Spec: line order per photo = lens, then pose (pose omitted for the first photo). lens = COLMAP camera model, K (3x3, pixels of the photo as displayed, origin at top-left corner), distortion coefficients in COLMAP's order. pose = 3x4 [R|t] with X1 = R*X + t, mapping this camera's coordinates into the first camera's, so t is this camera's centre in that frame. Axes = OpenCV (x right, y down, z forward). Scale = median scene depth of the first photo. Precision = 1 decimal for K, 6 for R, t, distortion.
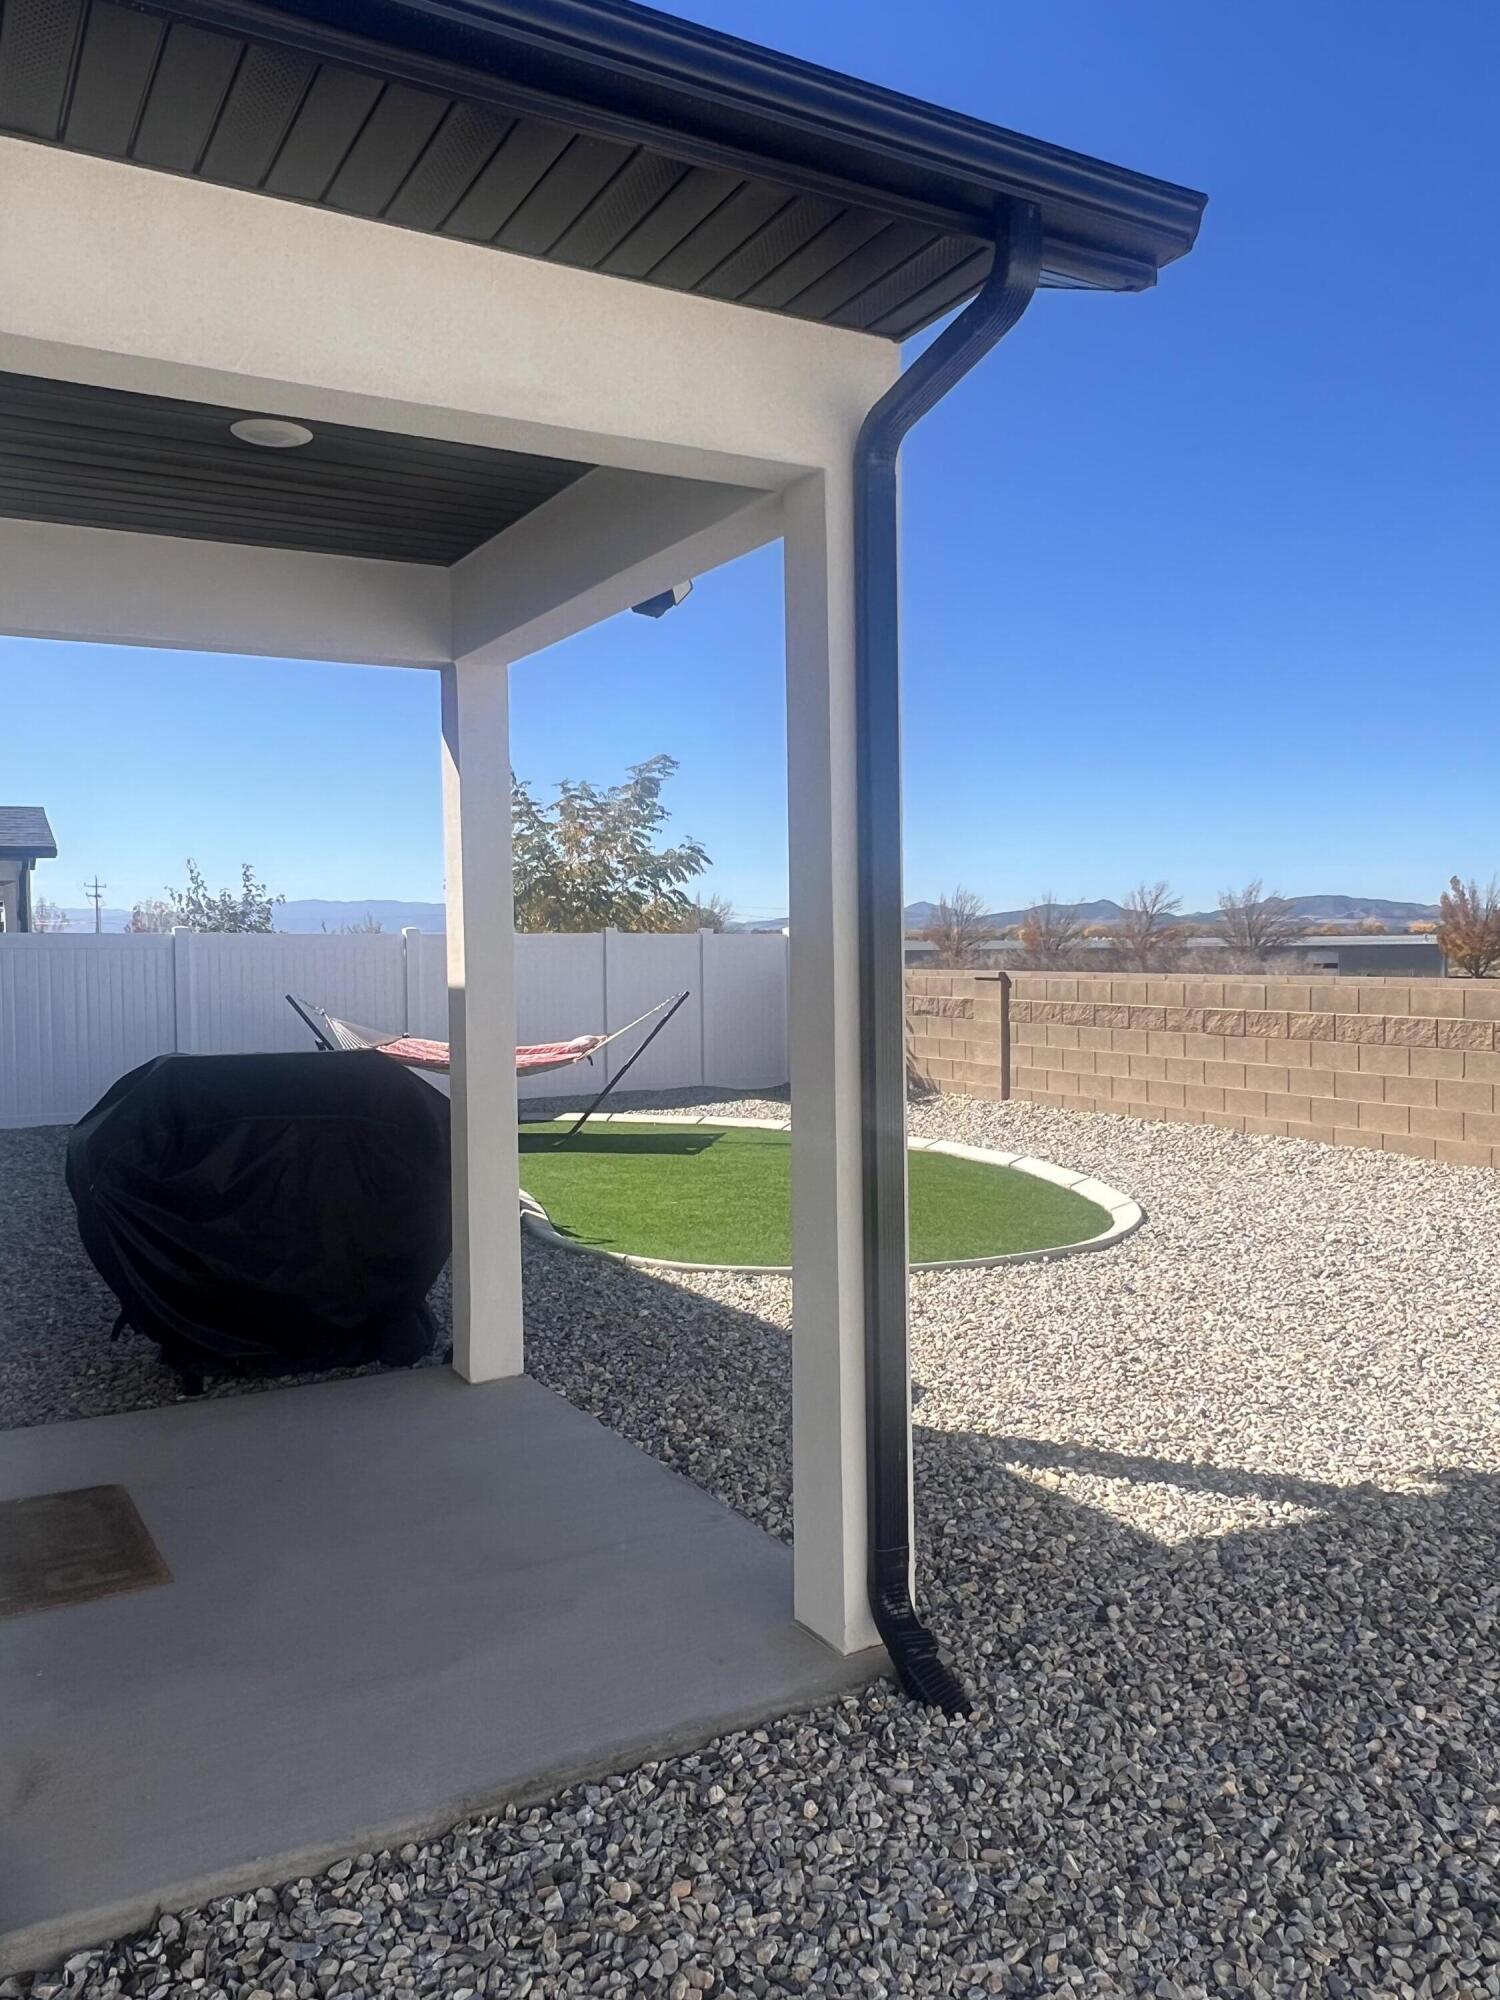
lens RADIAL K [[1474.6, 0, 756.1], [0, 1474.6, 997.3], [0, 0, 1]] dist [-0.001080, 0.003091]
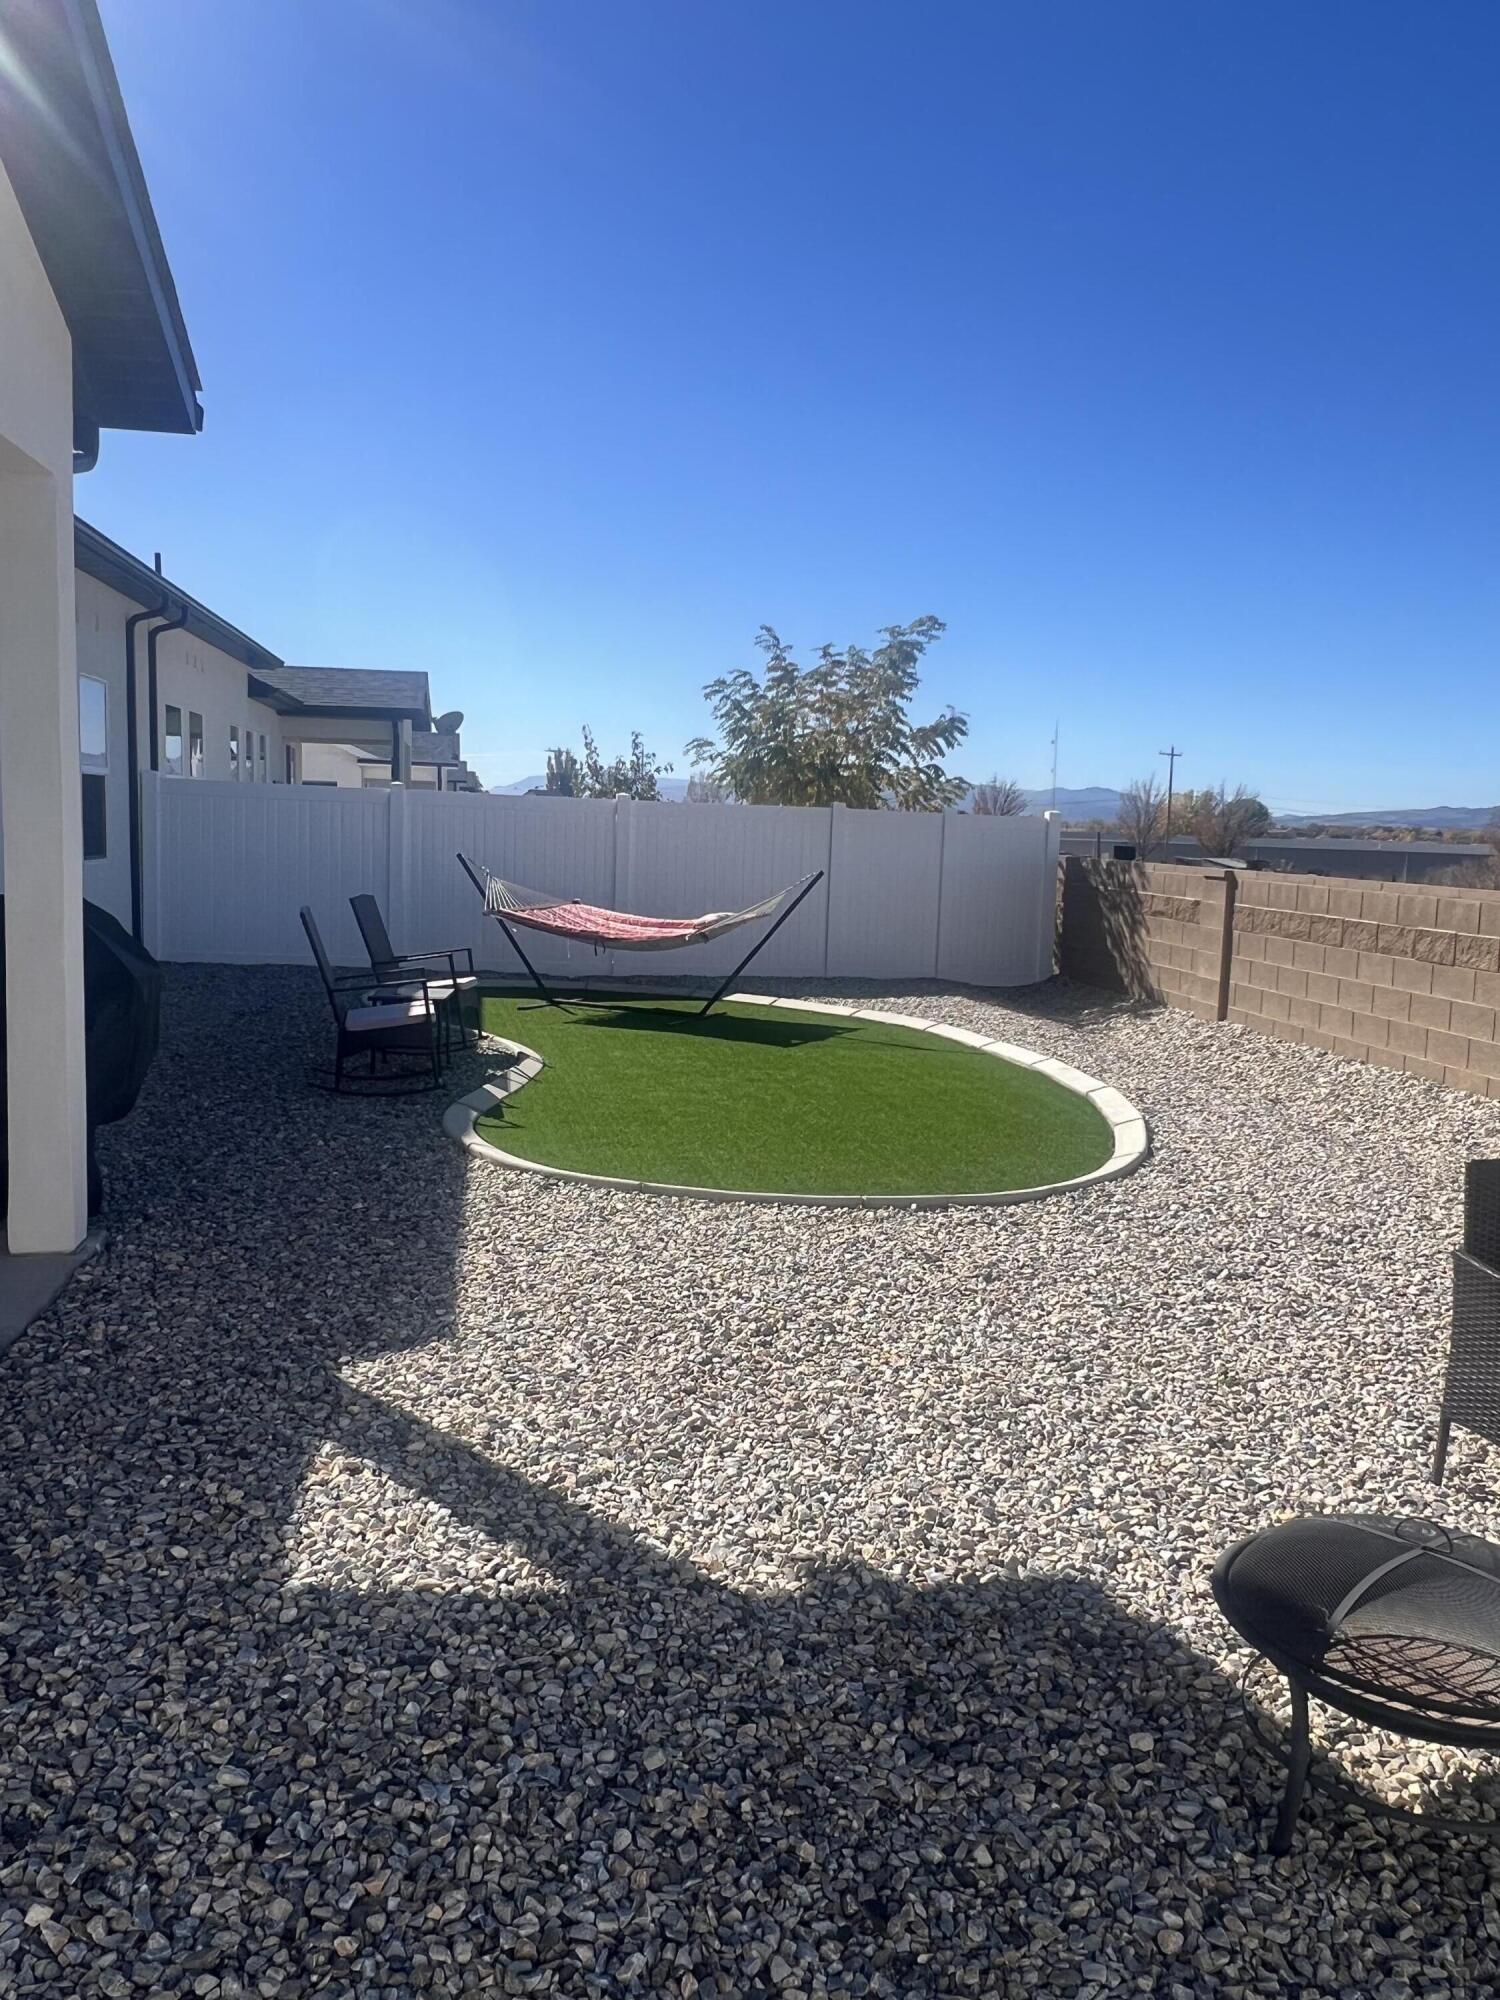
lens RADIAL K [[1474.6, 0, 749.2], [0, 1474.6, 998.9], [0, 0, 1]] dist [-0.001080, 0.003091]
pose [[0.936075, 0.084670, -0.341458, 0.215924], [-0.056974, 0.994278, 0.090360, -0.005000], [0.347156, -0.065130, 0.935543, 0.111661]]
